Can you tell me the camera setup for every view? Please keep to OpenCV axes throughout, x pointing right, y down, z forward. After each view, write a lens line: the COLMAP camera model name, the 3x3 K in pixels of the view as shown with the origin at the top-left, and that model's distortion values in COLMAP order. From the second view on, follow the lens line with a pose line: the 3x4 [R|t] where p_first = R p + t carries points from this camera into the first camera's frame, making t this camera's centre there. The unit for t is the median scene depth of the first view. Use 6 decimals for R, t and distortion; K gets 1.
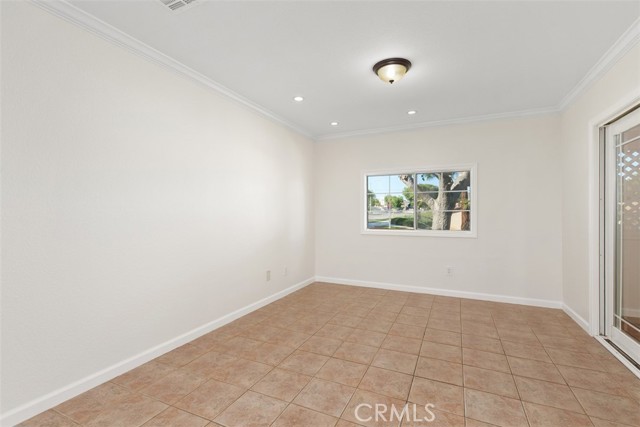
lens RADIAL K [[291.6, 0, 318.8], [0, 291.6, 216.8], [0, 0, 1]] dist [0.002093, -0.000521]
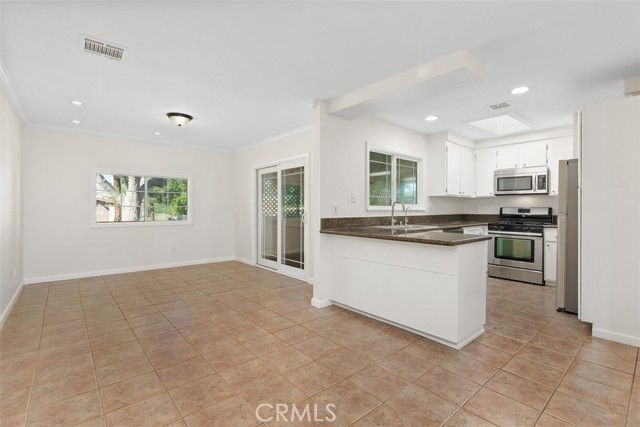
lens RADIAL K [[291.6, 0, 319.4], [0, 291.6, 209.1], [0, 0, 1]] dist [0.002093, -0.000521]
pose [[0.406653, 0.000753, 0.913583, -1.051678], [0.005230, 0.999981, -0.003152, 0.001747], [-0.913568, 0.006060, 0.406641, -0.406268]]
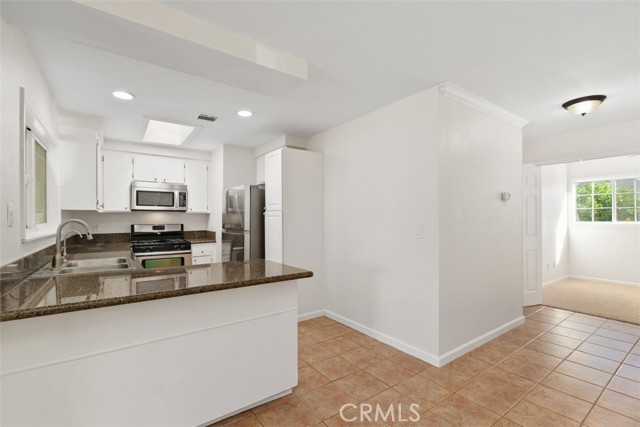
lens RADIAL K [[291.6, 0, 318.0], [0, 291.6, 217.0], [0, 0, 1]] dist [0.002093, -0.000521]
pose [[-0.874374, 0.007011, 0.485201, -0.393323], [0.010127, 0.999942, 0.003799, -0.060309], [-0.485146, 0.008235, -0.874394, 0.369267]]
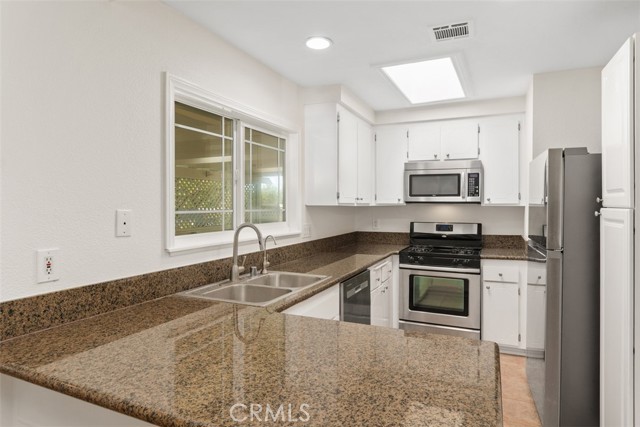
lens RADIAL K [[380.7, 0, 320.8], [0, 380.7, 205.0], [0, 0, 1]] dist [-0.005617, 0.007416]
pose [[-0.020111, 0.000157, 0.999798, -0.194729], [0.010686, 0.999943, 0.000058, -0.104038], [-0.999741, 0.010685, -0.020111, -0.290086]]
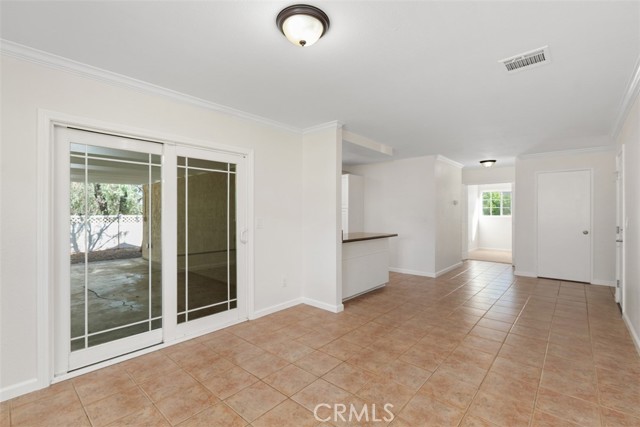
lens RADIAL K [[291.6, 0, 317.0], [0, 291.6, 211.4], [0, 0, 1]] dist [0.002093, -0.000521]
pose [[-0.959370, 0.005128, 0.282105, 0.024955], [0.006000, 0.999980, 0.002229, -0.072054], [-0.282088, 0.003831, -0.959381, 1.950018]]
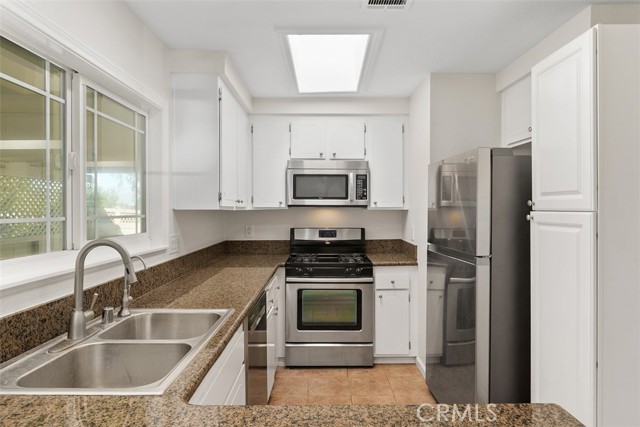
lens RADIAL K [[380.7, 0, 320.8], [0, 380.7, 210.3], [0, 0, 1]] dist [-0.005617, 0.007416]
pose [[-0.435914, -0.001601, 0.899987, 0.133951], [0.011623, 0.999905, 0.007408, -0.104395], [-0.899913, 0.013690, -0.435854, -0.158877]]
